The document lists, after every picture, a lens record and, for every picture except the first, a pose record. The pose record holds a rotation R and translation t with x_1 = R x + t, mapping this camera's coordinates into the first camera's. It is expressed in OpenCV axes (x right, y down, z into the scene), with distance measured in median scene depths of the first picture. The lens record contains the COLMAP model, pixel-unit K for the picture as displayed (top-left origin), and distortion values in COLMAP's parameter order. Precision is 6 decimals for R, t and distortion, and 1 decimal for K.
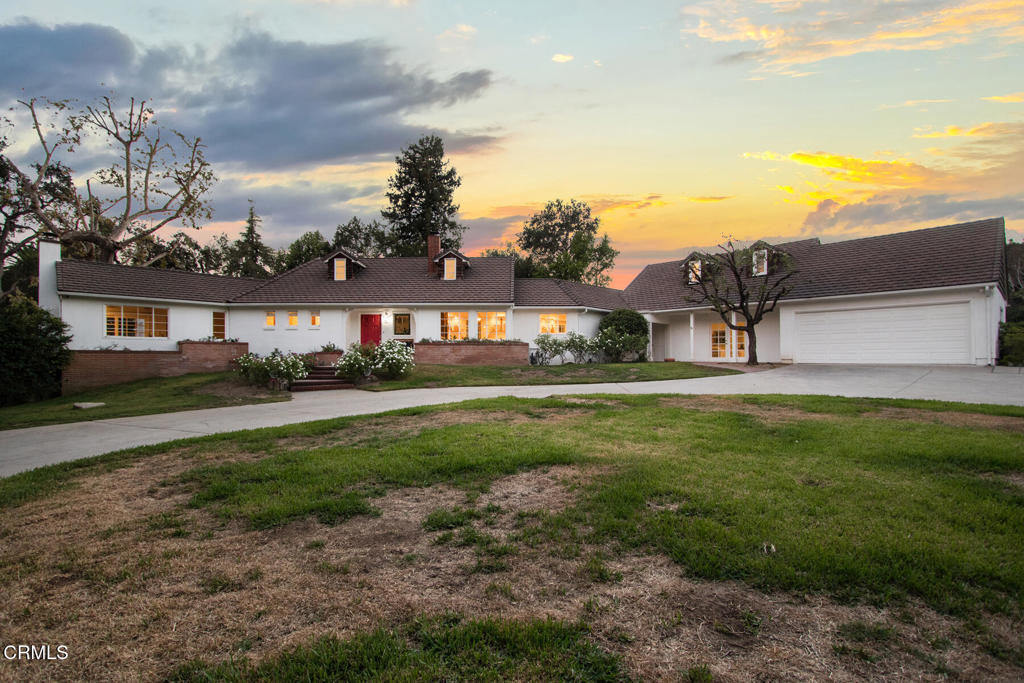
lens RADIAL K [[455.9, 0, 518.6], [0, 455.9, 343.2], [0, 0, 1]] dist [0.000564, -0.000096]
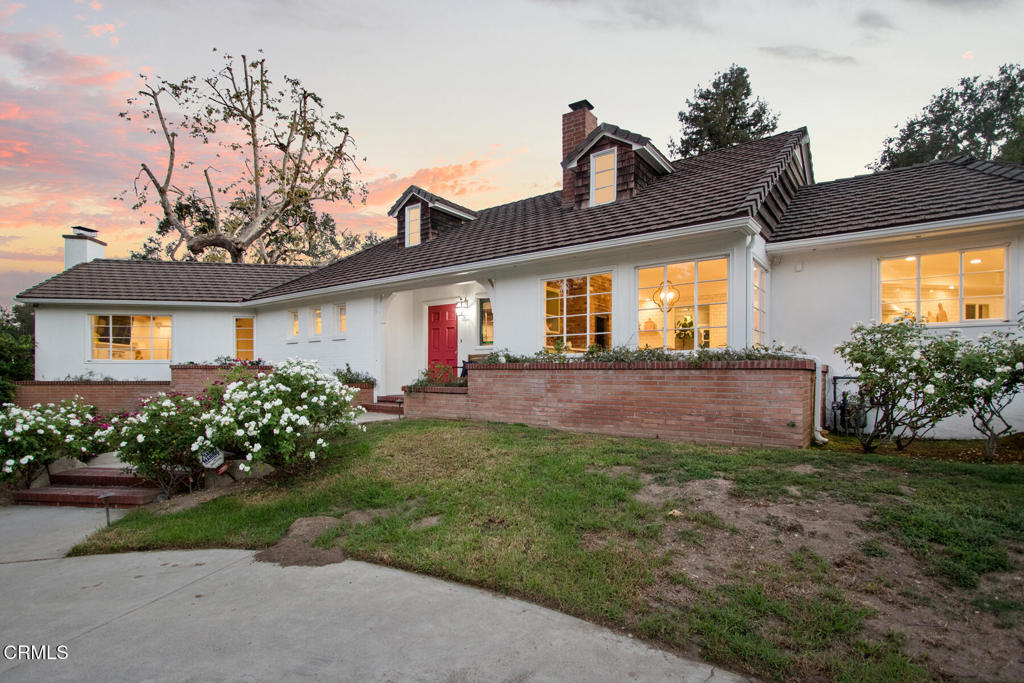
lens RADIAL K [[496.3, 0, 511.1], [0, 496.3, 375.2], [0, 0, 1]] dist [0.008591, 0.000406]
pose [[0.798698, 0.004821, -0.601713, 0.052886], [0.019915, 0.999208, 0.034441, -0.004774], [0.601403, -0.039491, 0.797969, 0.620203]]
